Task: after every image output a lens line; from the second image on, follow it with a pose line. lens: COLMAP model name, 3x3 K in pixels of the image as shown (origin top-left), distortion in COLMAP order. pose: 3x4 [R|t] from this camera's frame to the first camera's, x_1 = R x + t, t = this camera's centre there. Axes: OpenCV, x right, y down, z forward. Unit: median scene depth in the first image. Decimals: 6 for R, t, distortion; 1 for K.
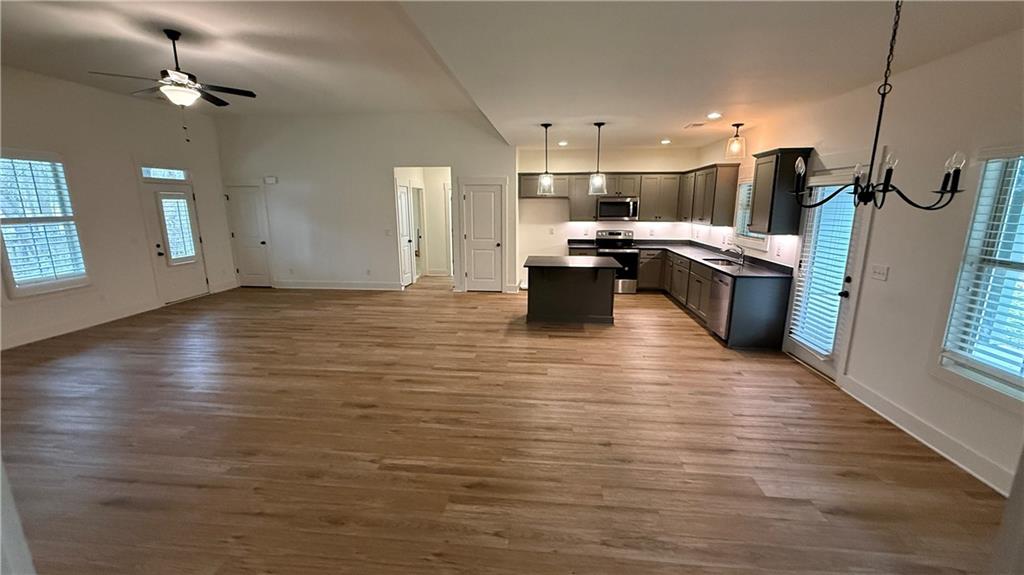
lens RADIAL K [[406.6, 0, 512.9], [0, 406.6, 289.1], [0, 0, 1]] dist [-0.000613, 0.000091]
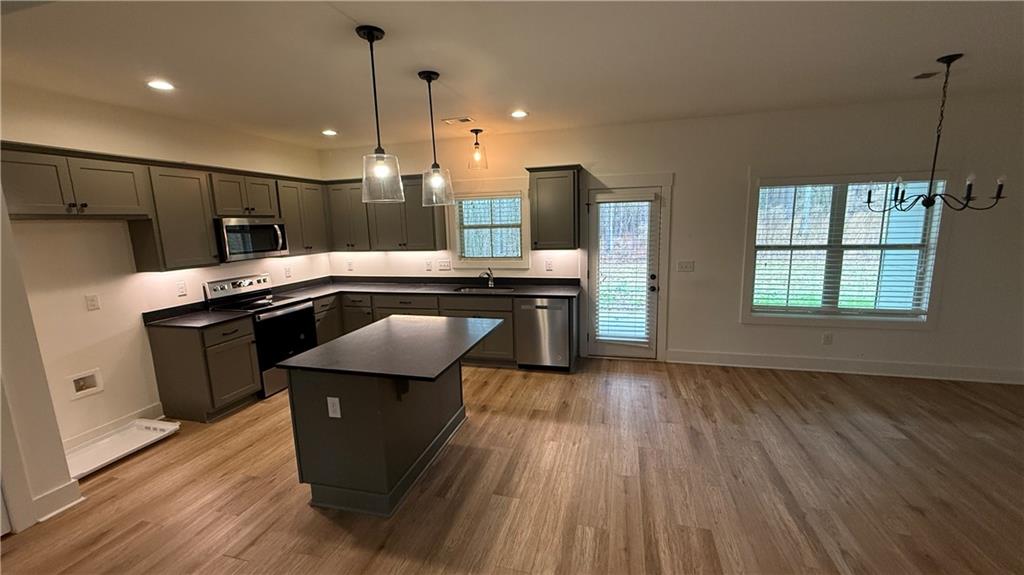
lens RADIAL K [[406.6, 0, 511.4], [0, 406.6, 286.9], [0, 0, 1]] dist [-0.000613, 0.000091]
pose [[0.164999, -0.161487, 0.972984, -0.311205], [0.230201, 0.965564, 0.121218, -0.163681], [-0.959053, 0.203981, 0.196492, 0.784201]]
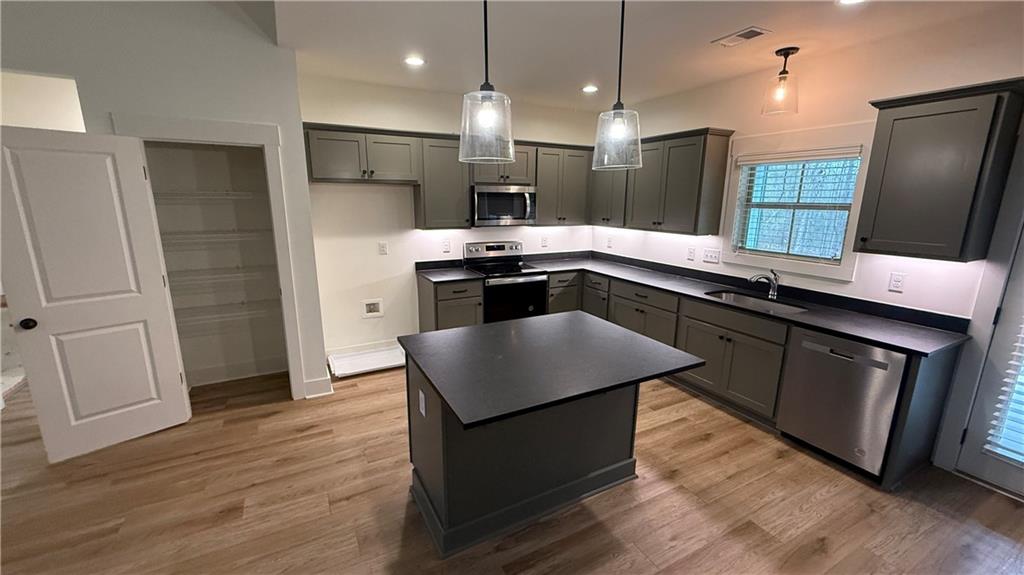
lens RADIAL K [[406.6, 0, 512.2], [0, 406.6, 288.1], [0, 0, 1]] dist [-0.000613, 0.000091]
pose [[0.830258, -0.111790, 0.546054, -0.076195], [0.104172, 0.993540, 0.045010, -0.146017], [-0.547558, 0.019514, 0.836540, 0.715178]]
